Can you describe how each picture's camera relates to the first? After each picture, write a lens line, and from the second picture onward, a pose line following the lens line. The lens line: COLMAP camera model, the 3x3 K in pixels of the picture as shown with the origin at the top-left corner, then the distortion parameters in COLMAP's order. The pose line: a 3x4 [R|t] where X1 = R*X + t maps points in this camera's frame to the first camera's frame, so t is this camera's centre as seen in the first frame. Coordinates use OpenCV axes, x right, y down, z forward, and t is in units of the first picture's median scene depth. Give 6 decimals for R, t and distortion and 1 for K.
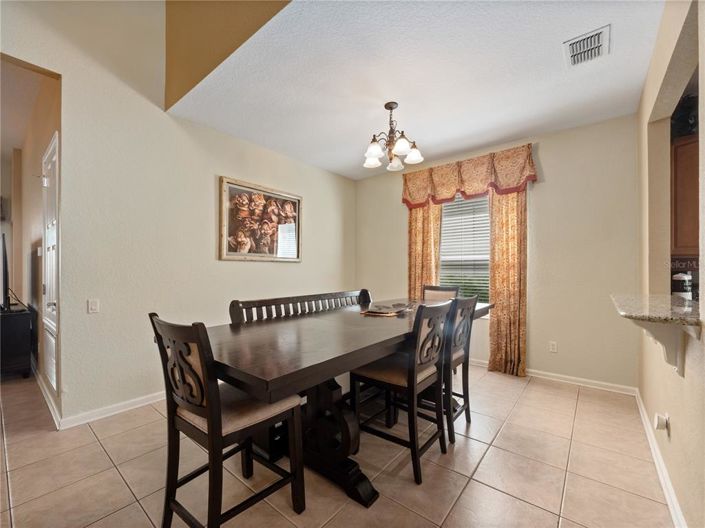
lens RADIAL K [[300.3, 0, 352.6], [0, 300.3, 267.9], [0, 0, 1]] dist [-0.000005, 0.000026]
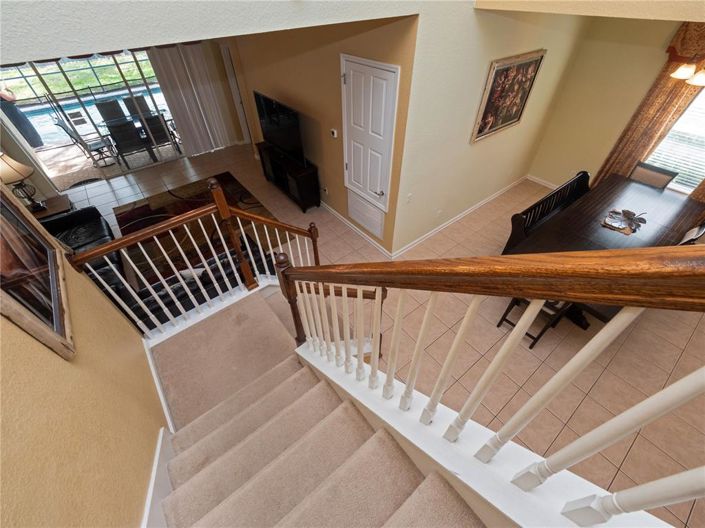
lens RADIAL K [[300.3, 0, 352.3], [0, 300.3, 262.8], [0, 0, 1]] dist [-0.000005, 0.000026]
pose [[0.974604, 0.146012, -0.169786, -0.607349], [0.015977, 0.710920, 0.703091, -0.522717], [0.223364, -0.687948, 0.690533, -0.262746]]
